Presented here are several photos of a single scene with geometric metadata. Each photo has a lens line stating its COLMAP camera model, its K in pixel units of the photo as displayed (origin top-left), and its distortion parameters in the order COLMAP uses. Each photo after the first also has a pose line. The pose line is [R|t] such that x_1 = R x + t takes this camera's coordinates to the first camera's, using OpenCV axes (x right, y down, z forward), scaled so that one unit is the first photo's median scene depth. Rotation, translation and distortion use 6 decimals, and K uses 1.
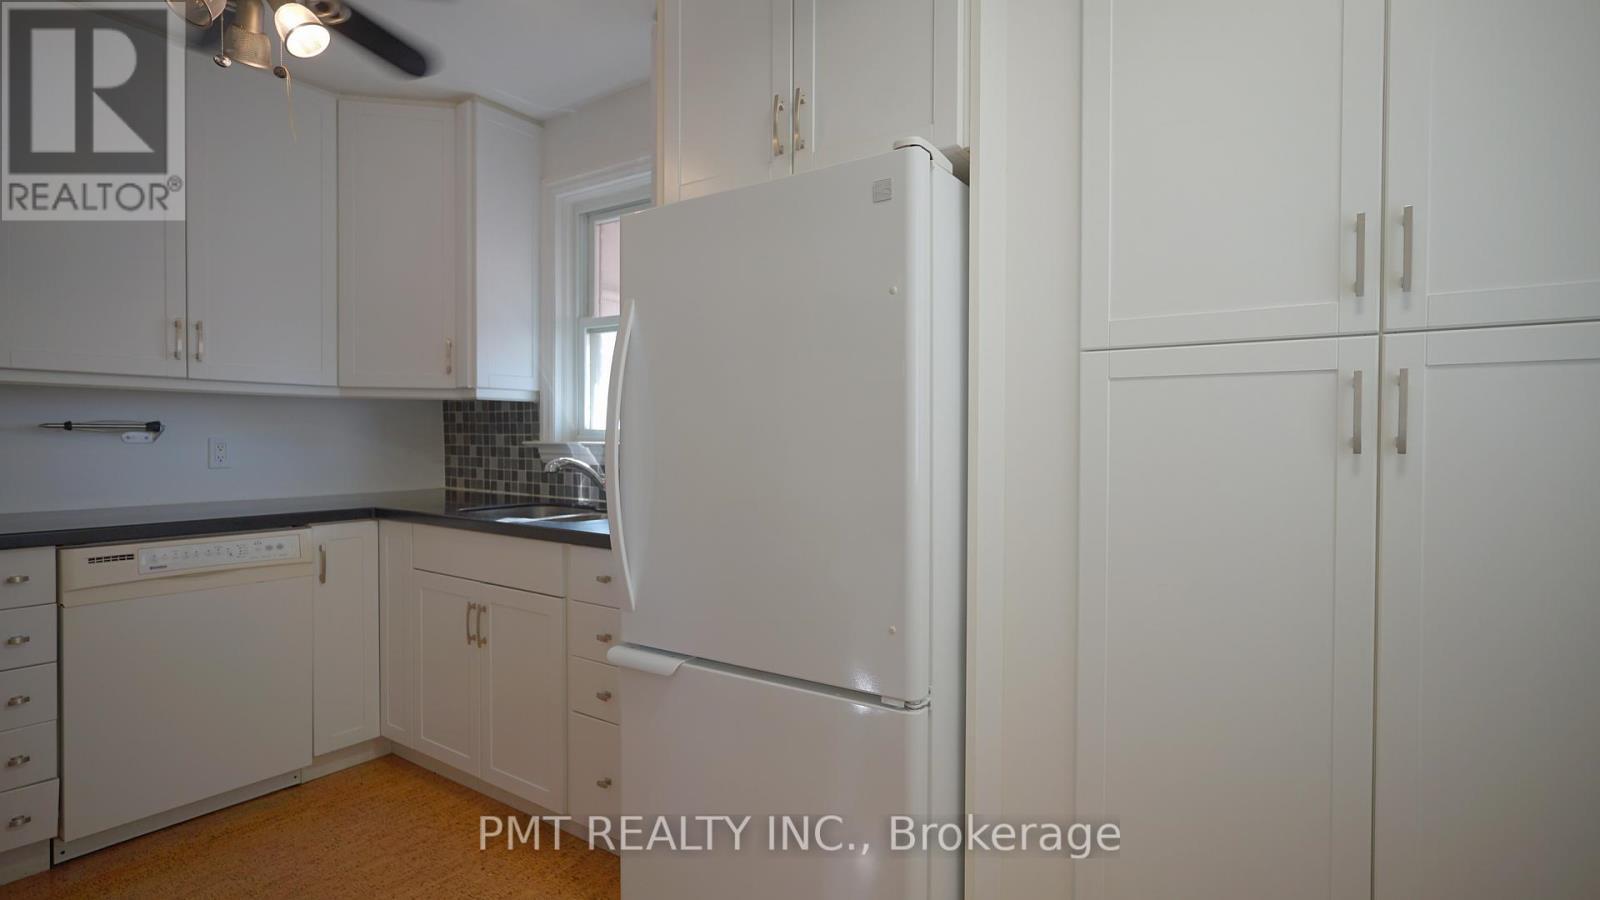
lens RADIAL K [[763.9, 0, 792.4], [0, 763.9, 448.3], [0, 0, 1]] dist [-0.011269, 0.006811]
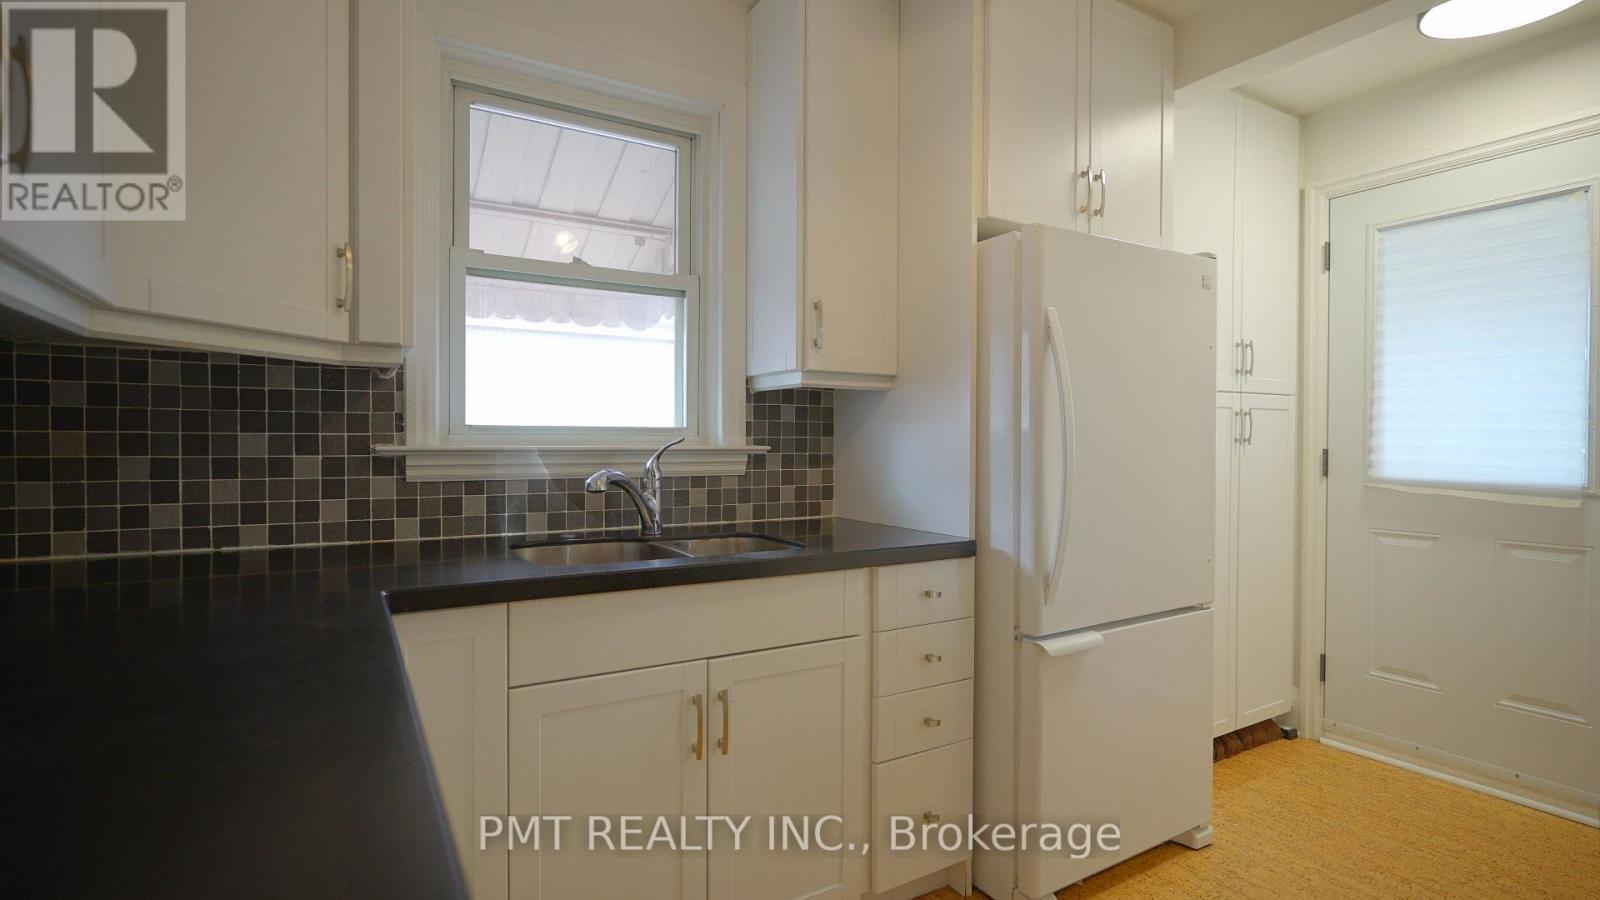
lens RADIAL K [[763.9, 0, 792.4], [0, 763.9, 448.3], [0, 0, 1]] dist [-0.011269, 0.006811]
pose [[0.421474, -0.016508, 0.906690, -0.709063], [0.011727, 0.999850, 0.012753, -0.010689], [-0.906765, 0.005258, 0.421604, 0.475641]]
